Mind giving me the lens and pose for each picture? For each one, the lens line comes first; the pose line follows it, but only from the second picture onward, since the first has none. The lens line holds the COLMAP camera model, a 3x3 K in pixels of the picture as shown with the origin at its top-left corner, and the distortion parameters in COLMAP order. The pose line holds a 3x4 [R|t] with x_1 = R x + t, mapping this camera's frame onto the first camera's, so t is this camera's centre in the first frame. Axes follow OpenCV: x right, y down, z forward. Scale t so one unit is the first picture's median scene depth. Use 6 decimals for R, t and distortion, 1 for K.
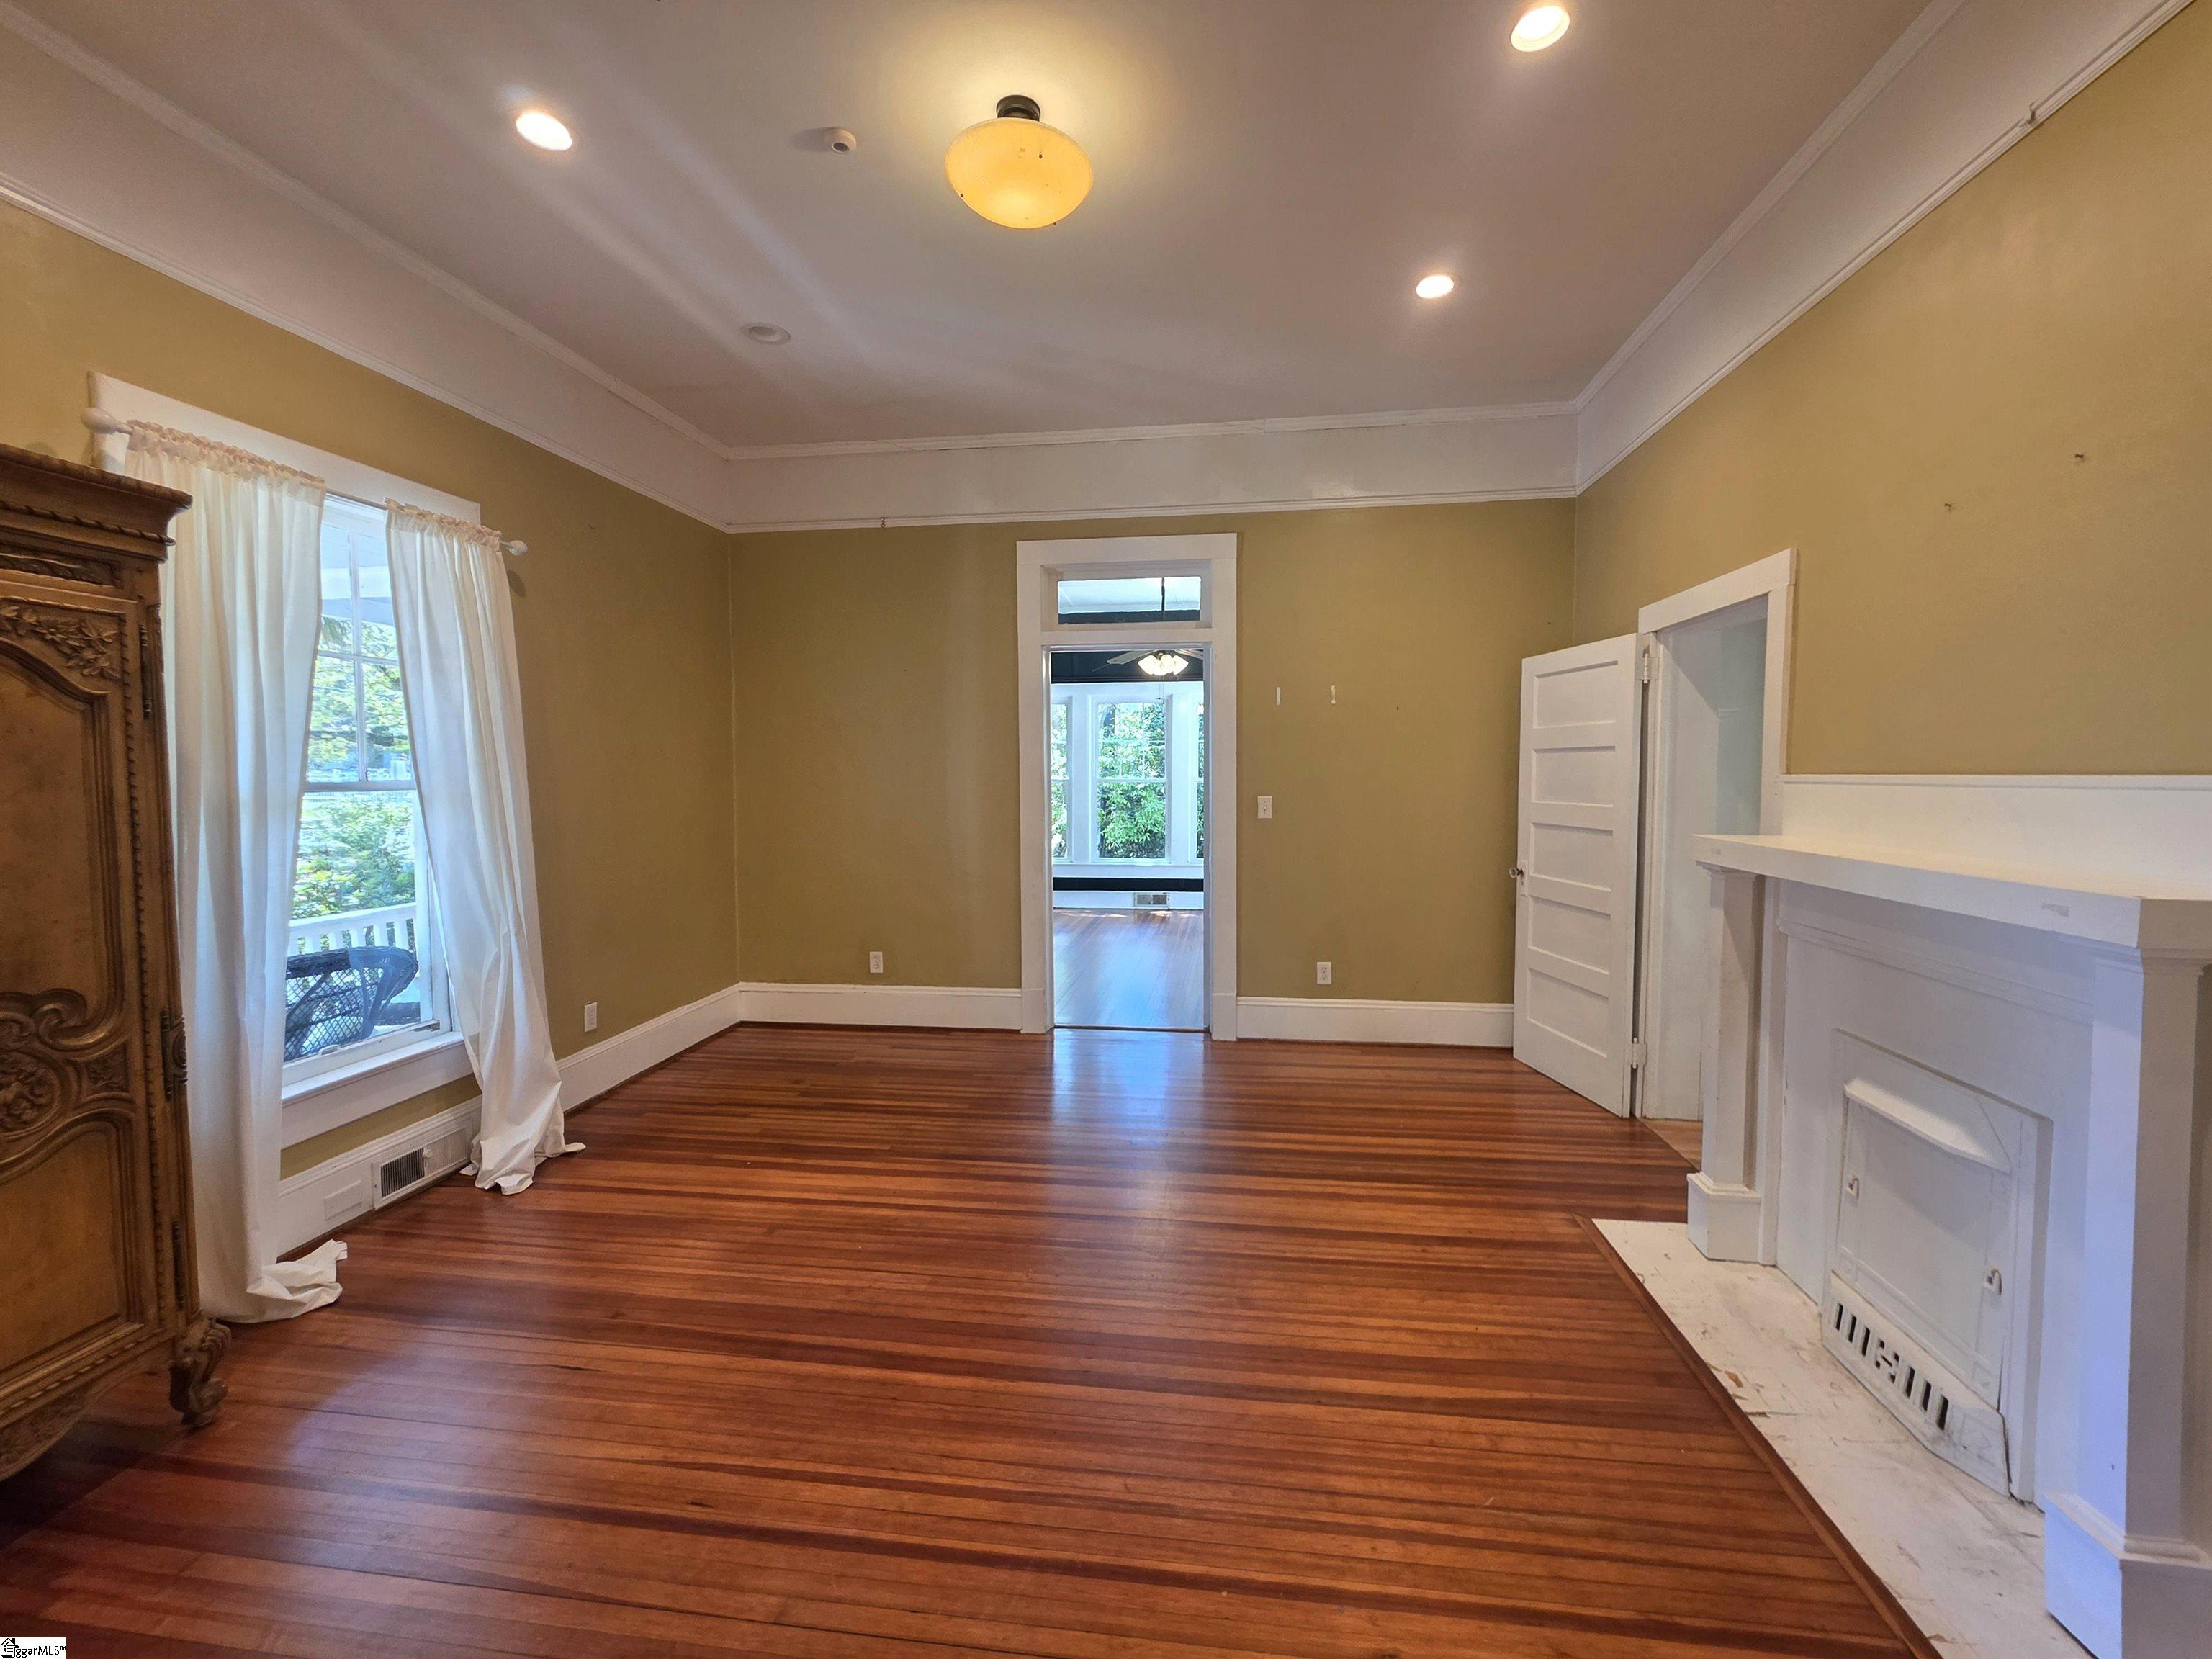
lens RADIAL K [[890.9, 0, 1112.8], [0, 890.9, 823.2], [0, 0, 1]] dist [0.000689, -0.000241]
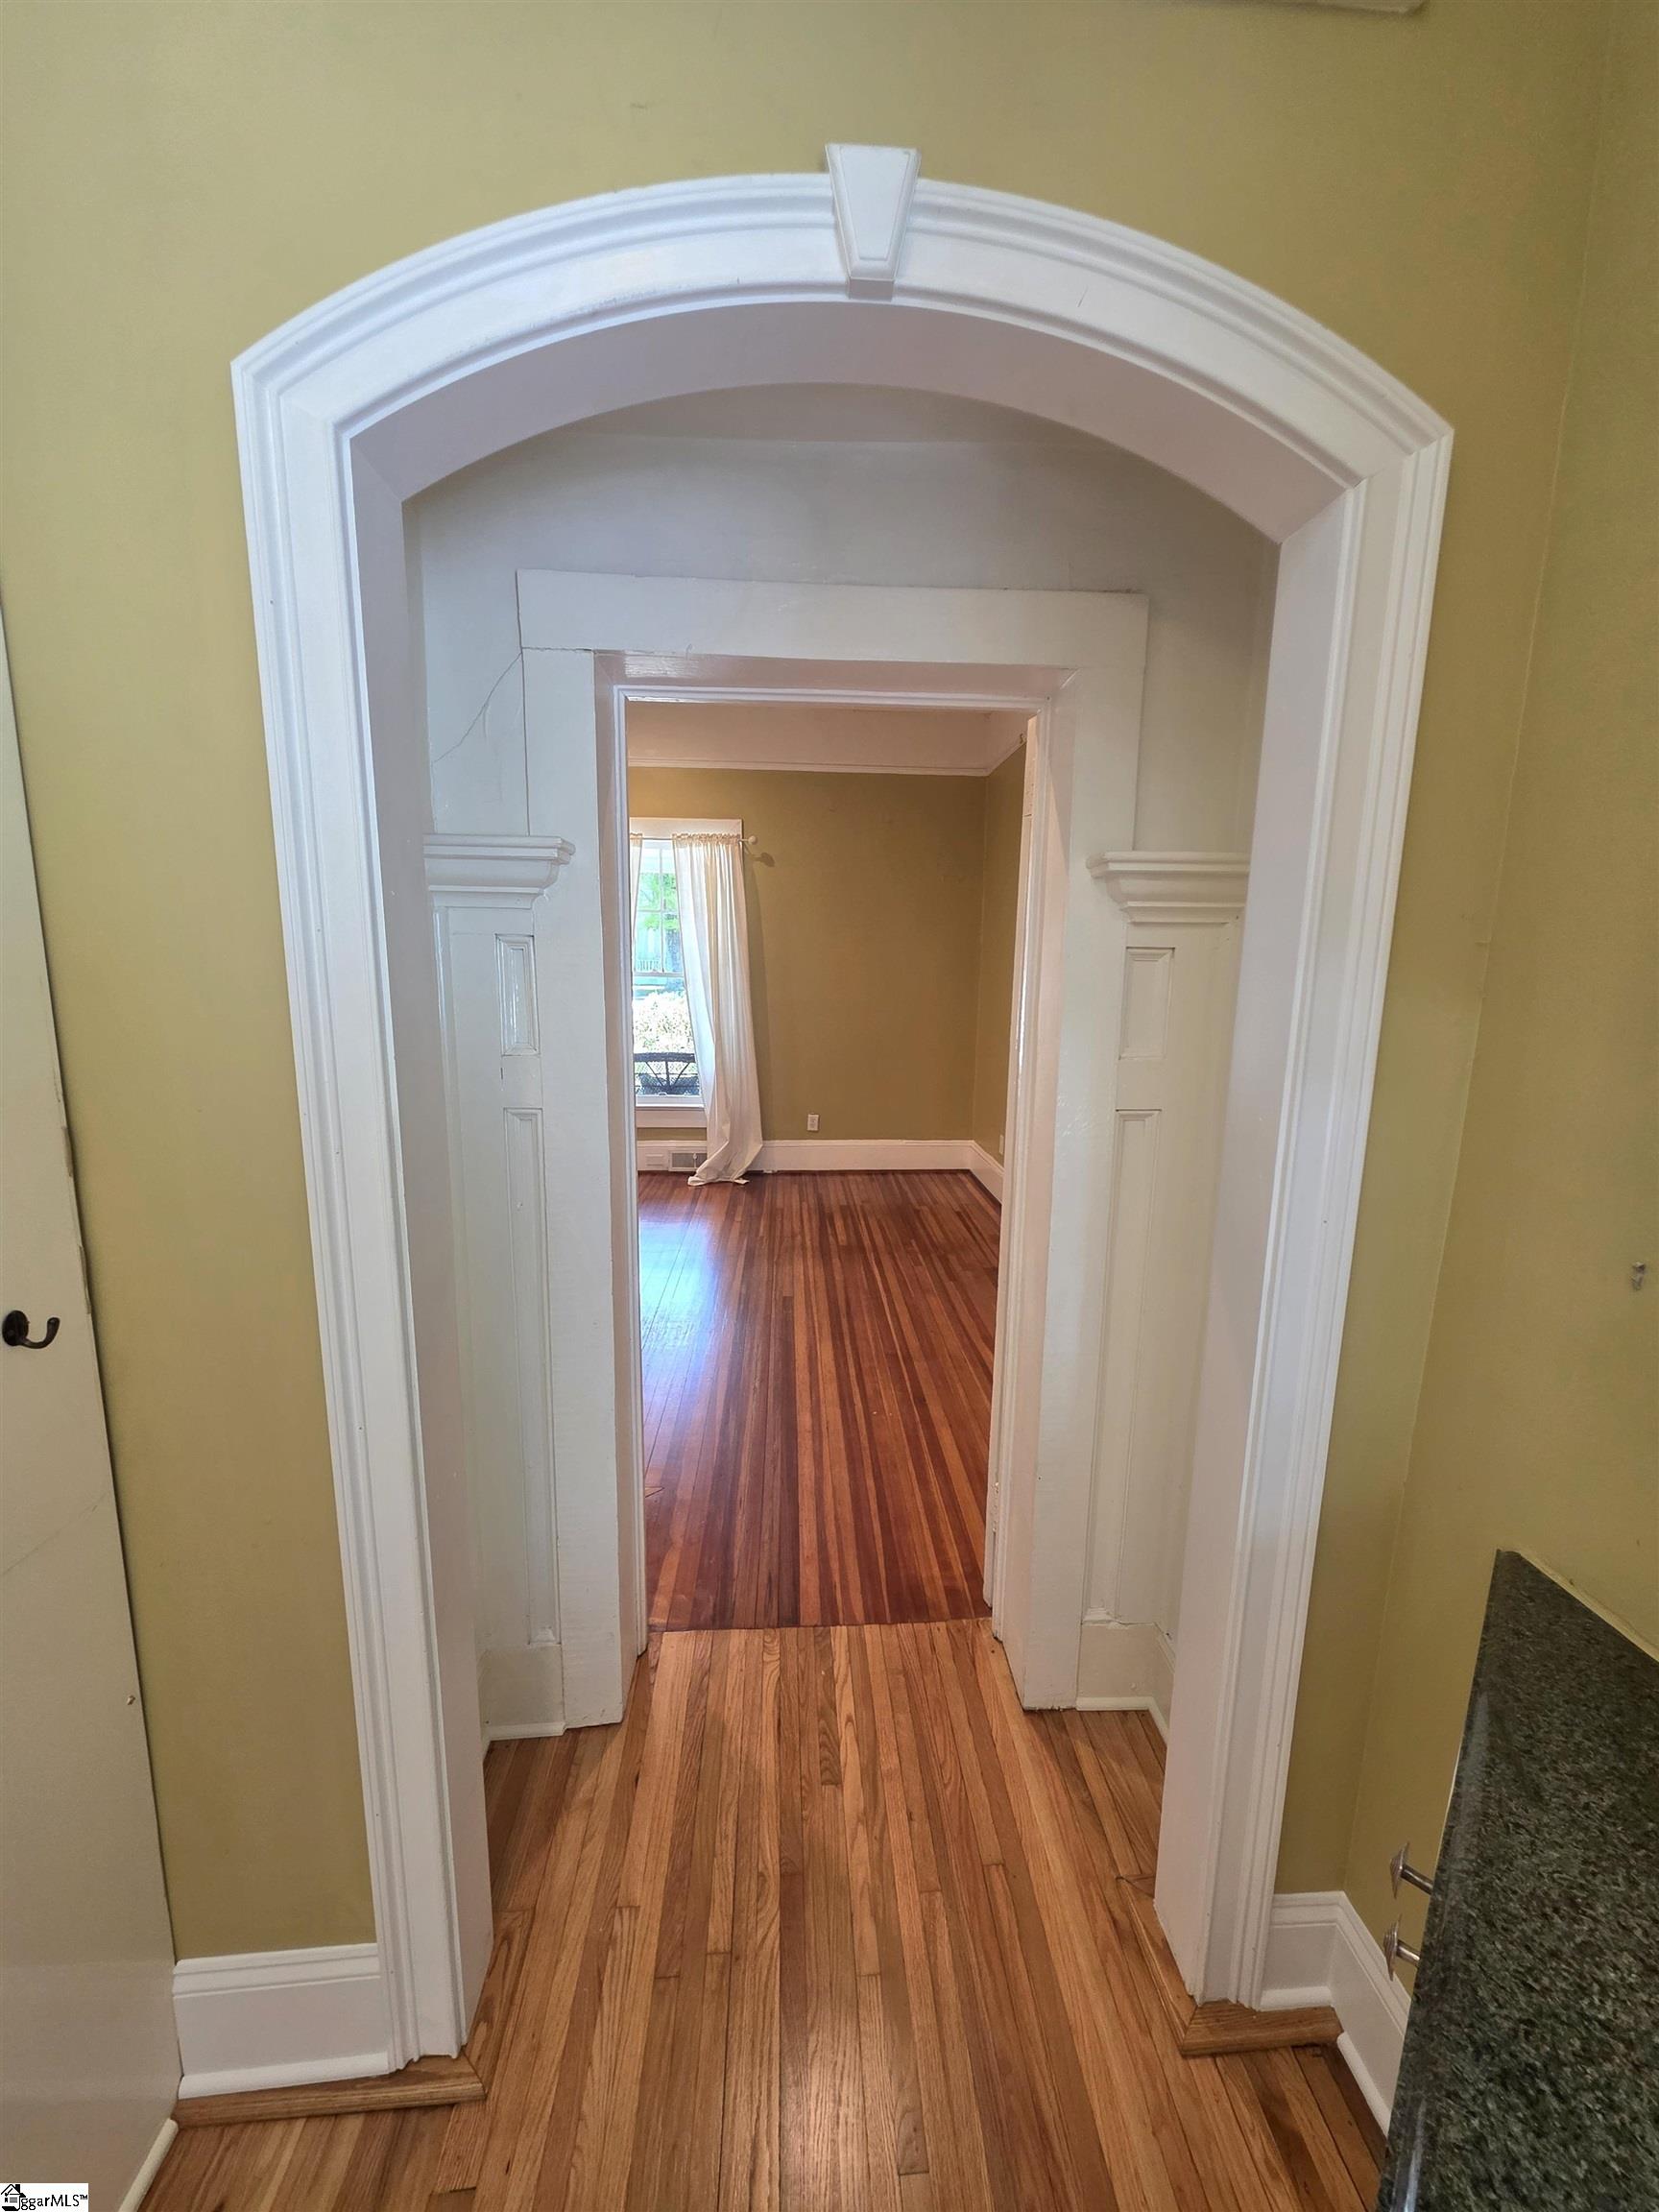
lens RADIAL K [[890.9, 0, 847.0], [0, 890.9, 1114.4], [0, 0, 1]] dist [0.000689, -0.000241]
pose [[0.197101, 0.180634, -0.963599, 1.383389], [-0.066902, 0.983067, 0.170598, -0.108346], [0.978098, 0.030841, 0.205848, 1.006090]]
